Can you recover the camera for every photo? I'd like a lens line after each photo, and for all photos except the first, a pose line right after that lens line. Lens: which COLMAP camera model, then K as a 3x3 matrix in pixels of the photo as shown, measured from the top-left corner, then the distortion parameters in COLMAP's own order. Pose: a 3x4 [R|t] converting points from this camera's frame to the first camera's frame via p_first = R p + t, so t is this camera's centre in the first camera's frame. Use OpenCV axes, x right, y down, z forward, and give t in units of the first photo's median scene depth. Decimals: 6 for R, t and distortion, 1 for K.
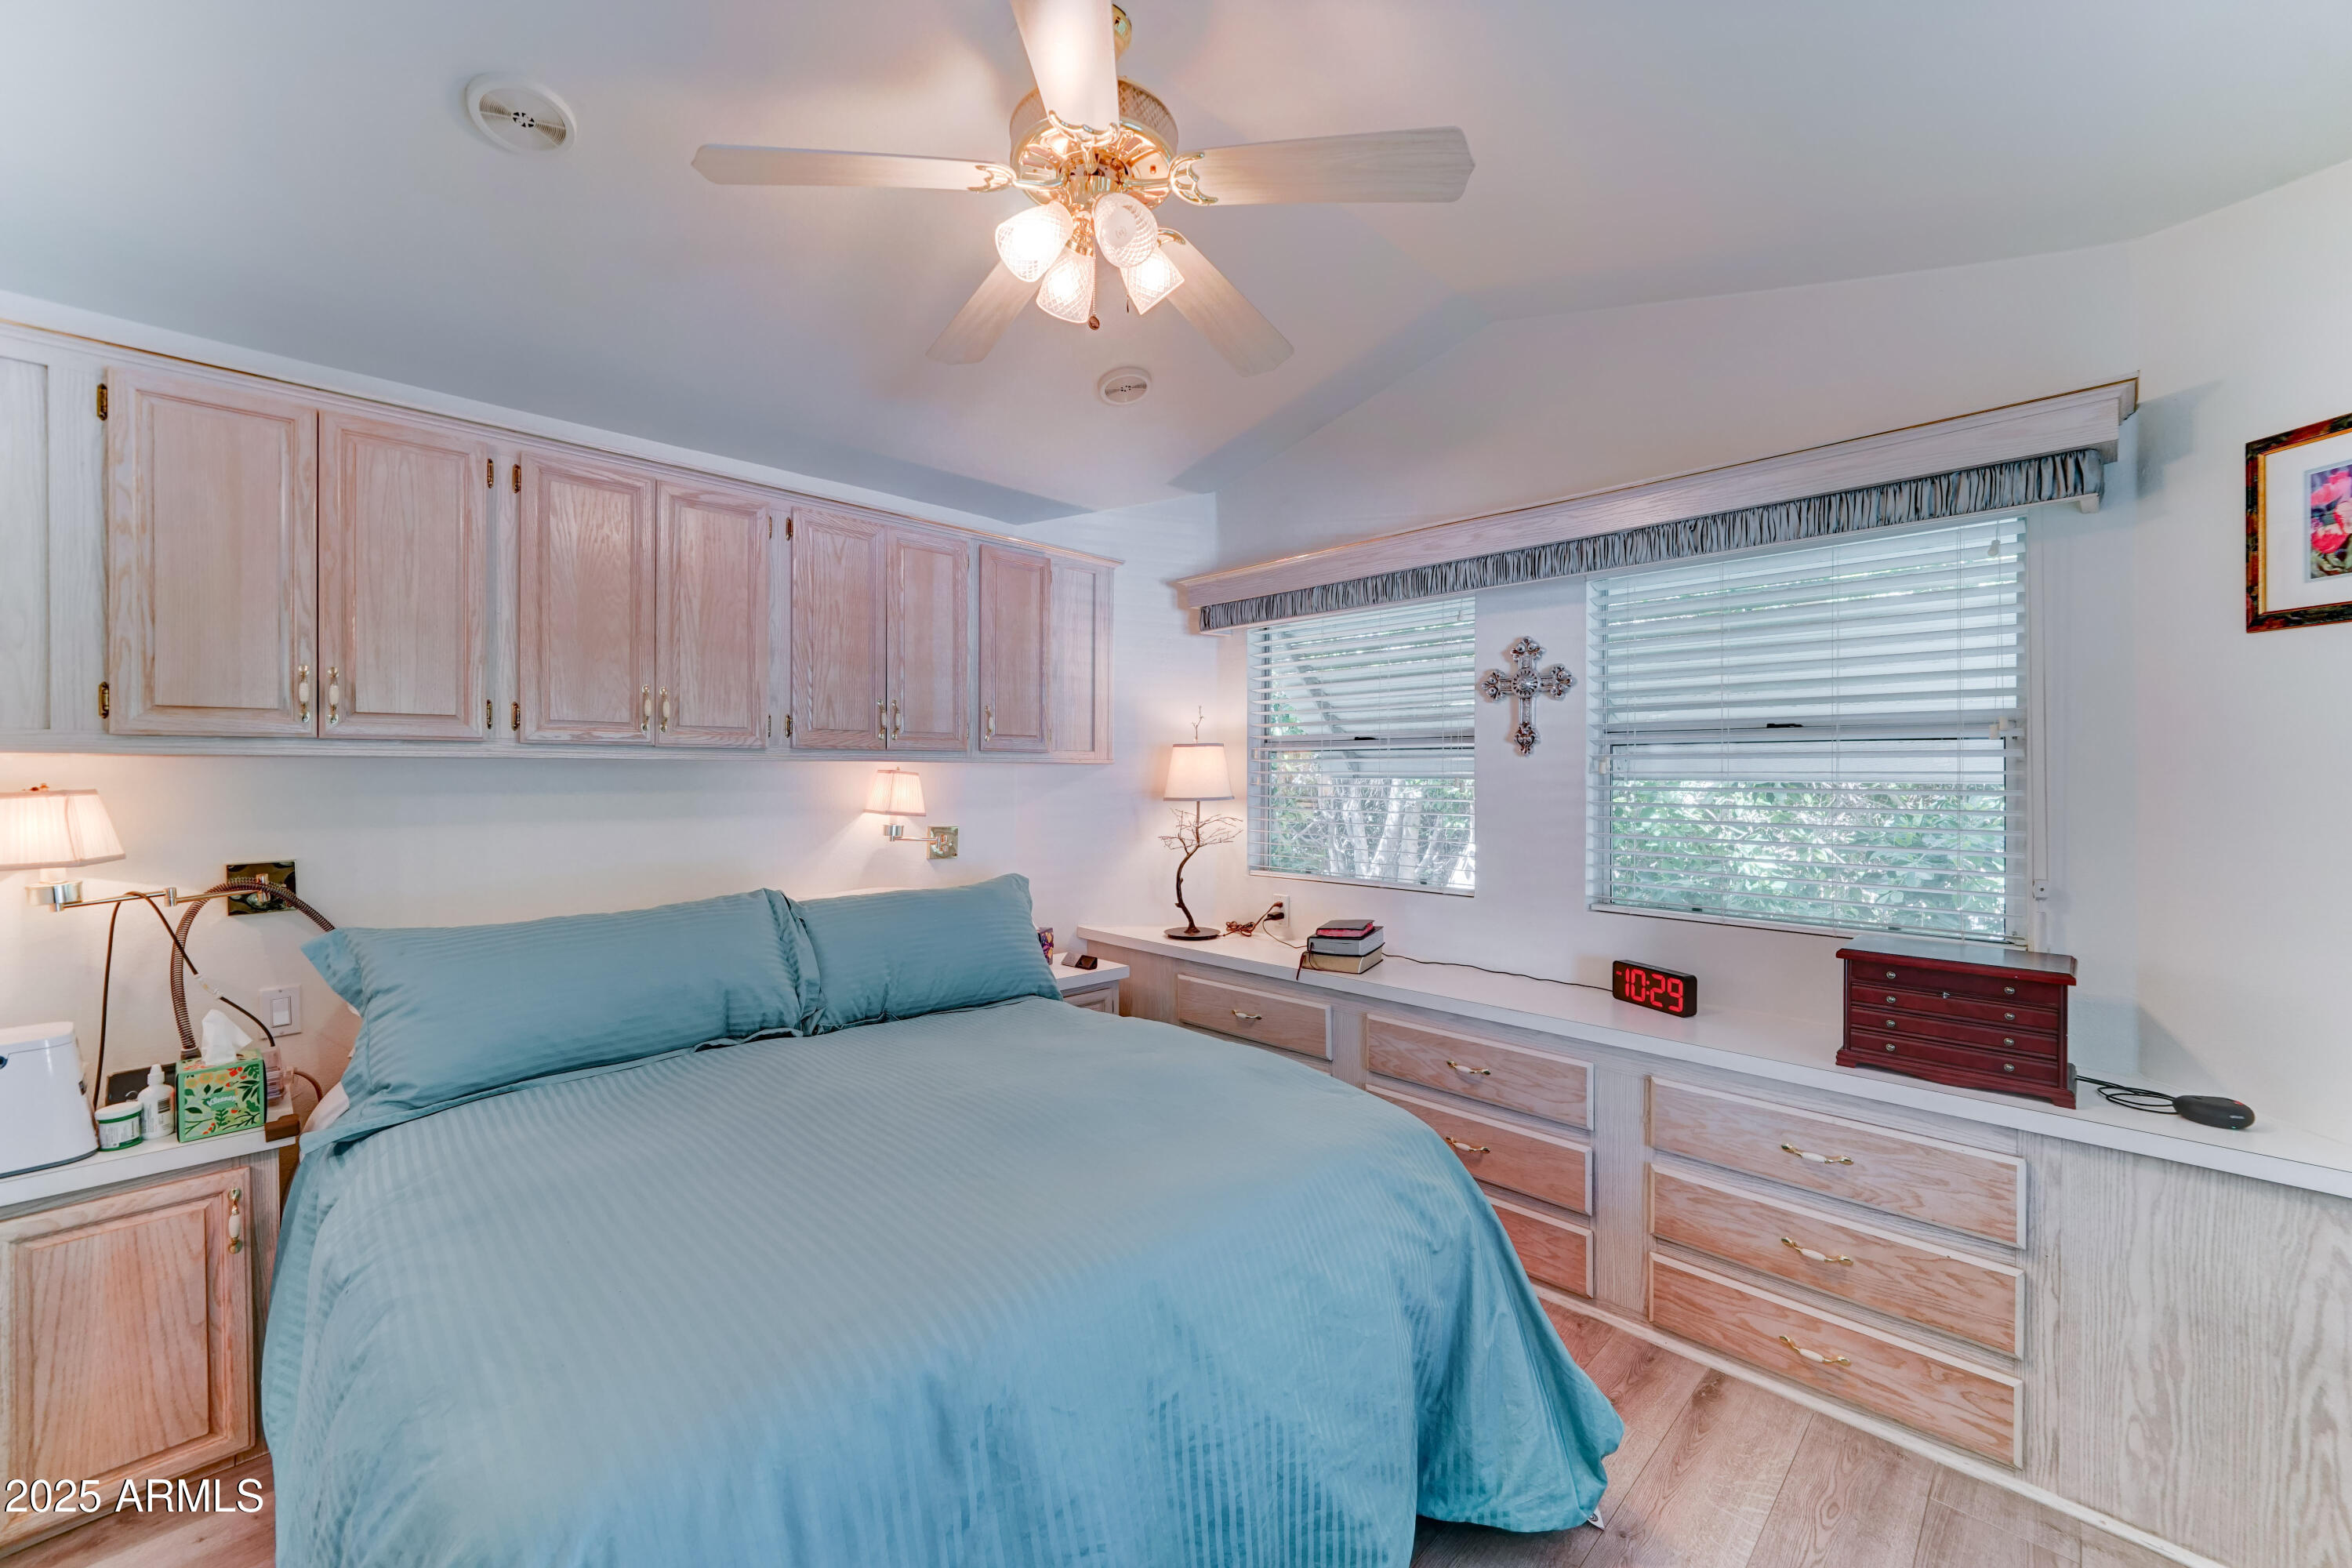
lens RADIAL K [[888.8, 0, 1176.0], [0, 888.8, 784.0], [0, 0, 1]] dist [-0.000930, -0.000045]
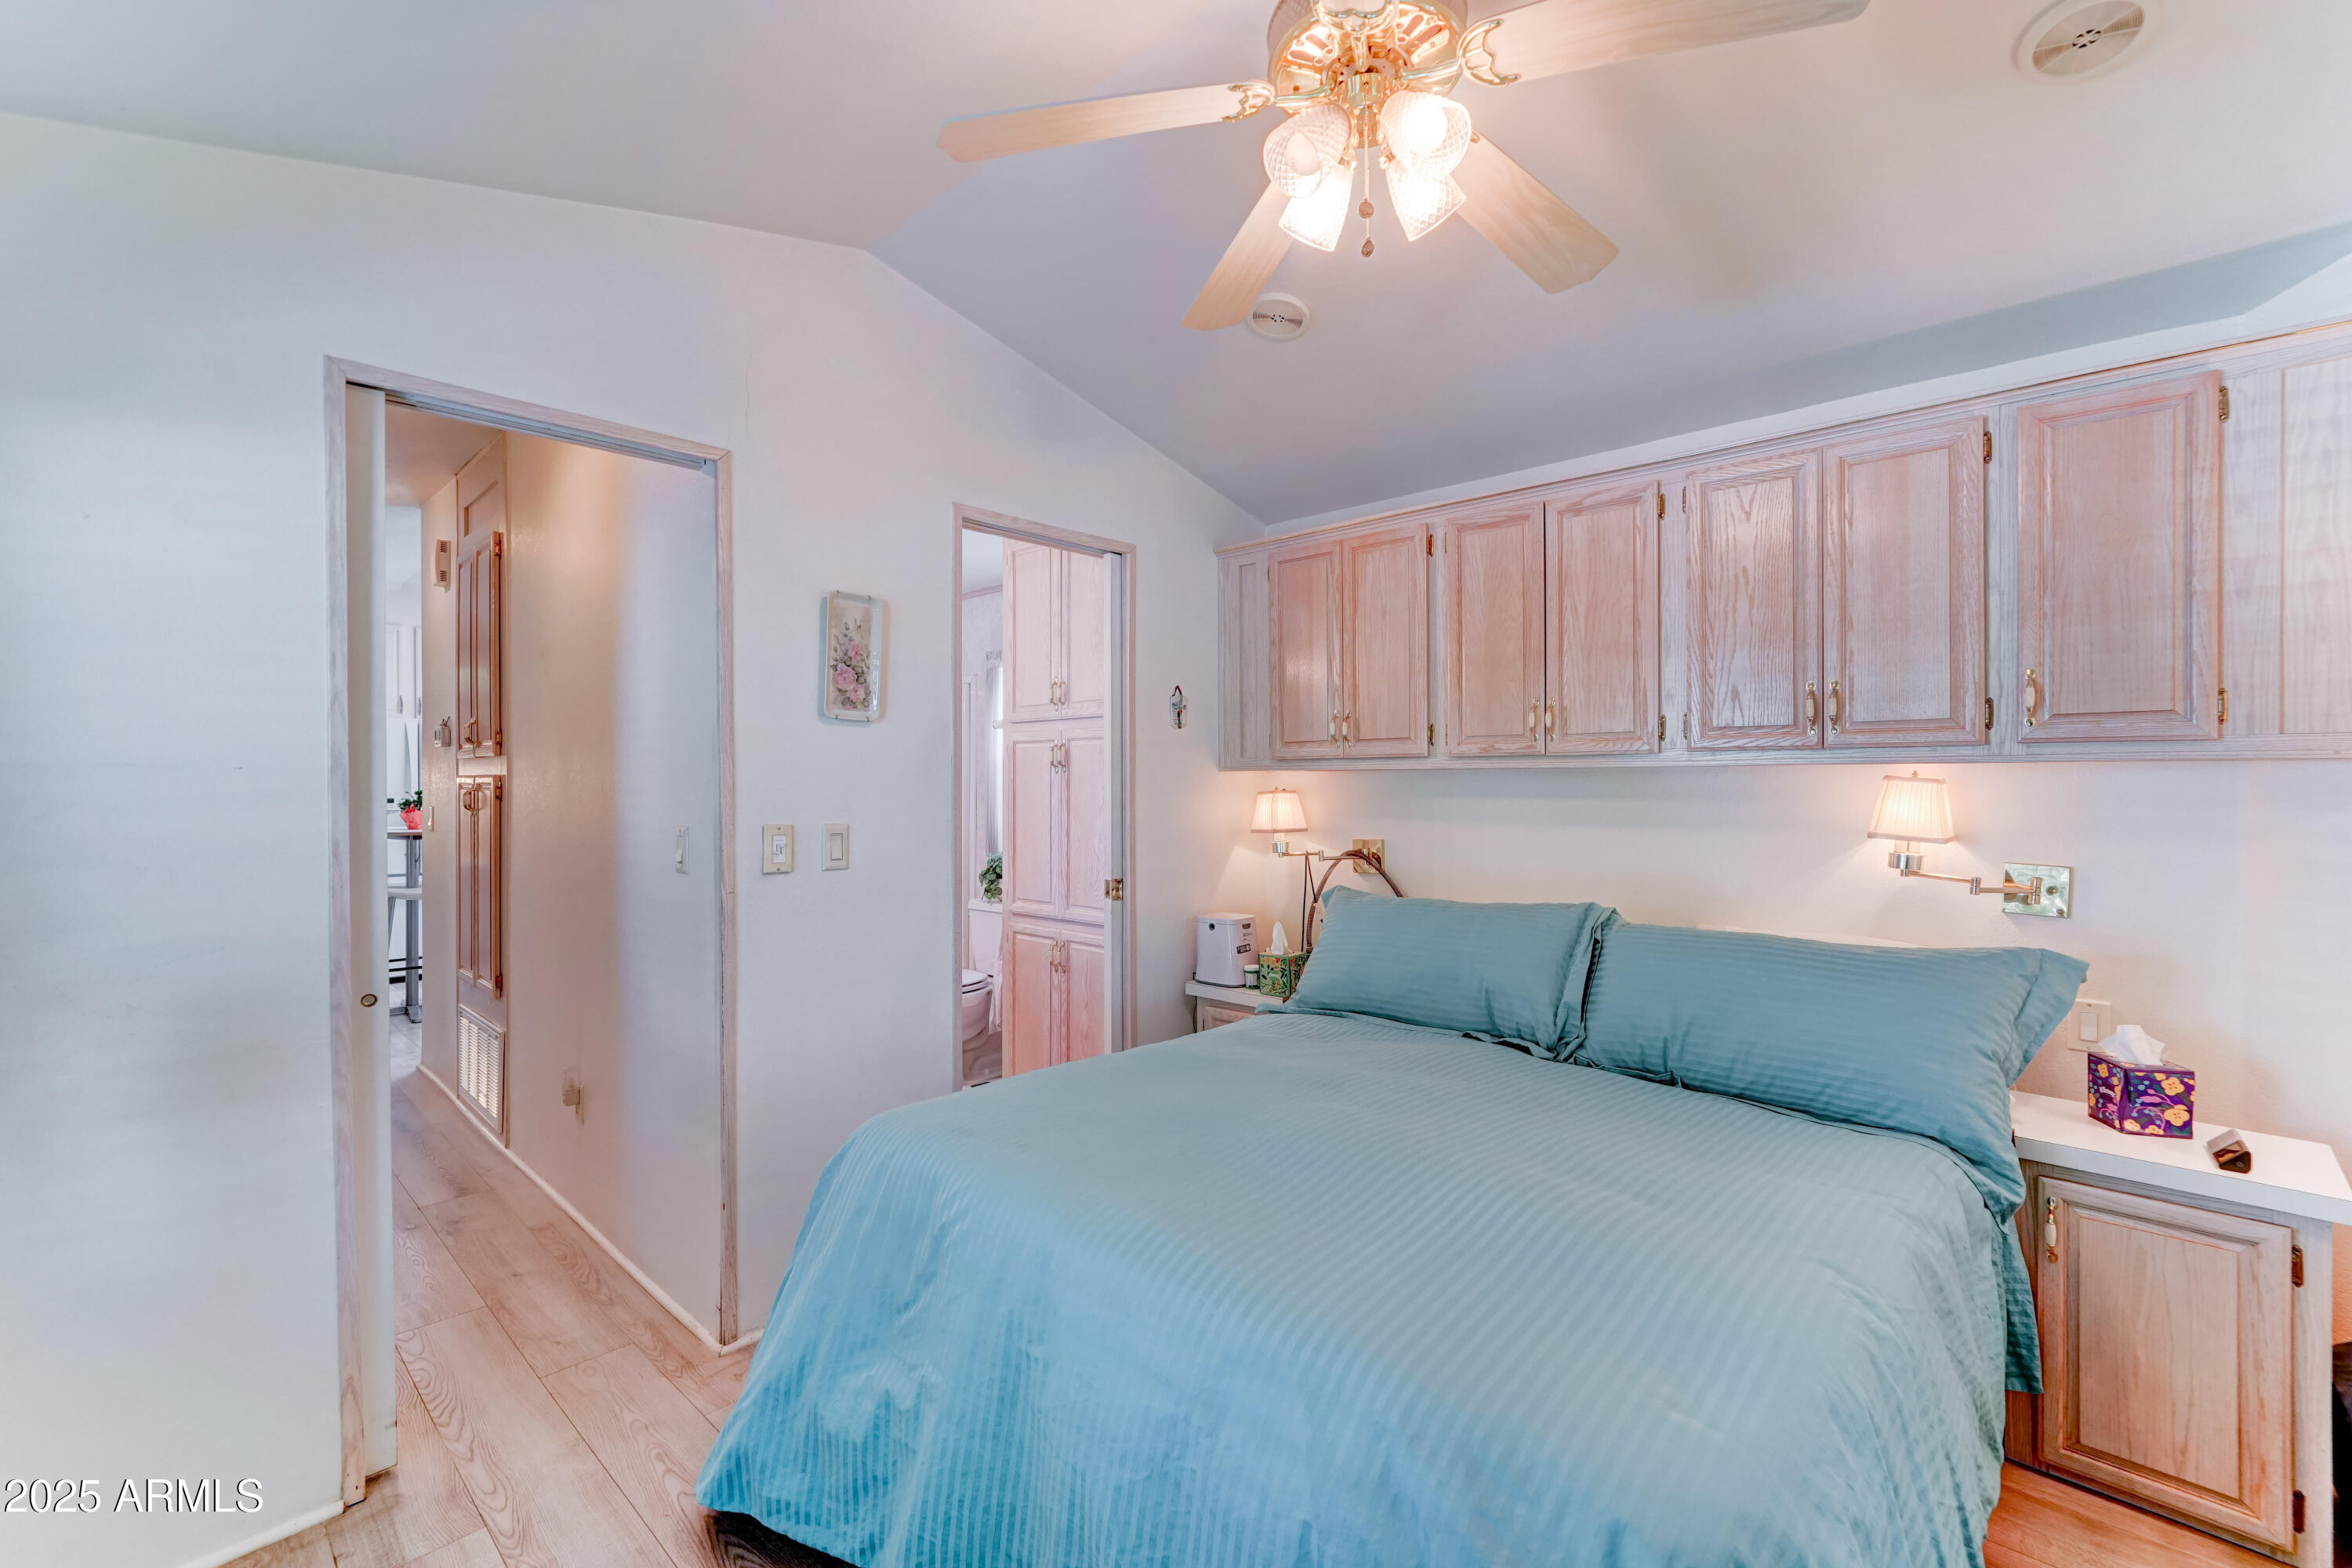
lens RADIAL K [[958.5, 0, 1176.0], [0, 958.5, 784.0], [0, 0, 1]] dist [-0.000307, -0.000297]
pose [[0.077980, 0.001652, -0.996954, 0.501688], [-0.010328, 0.999946, 0.000849, -0.004390], [0.996901, 0.010230, 0.077993, 0.465988]]
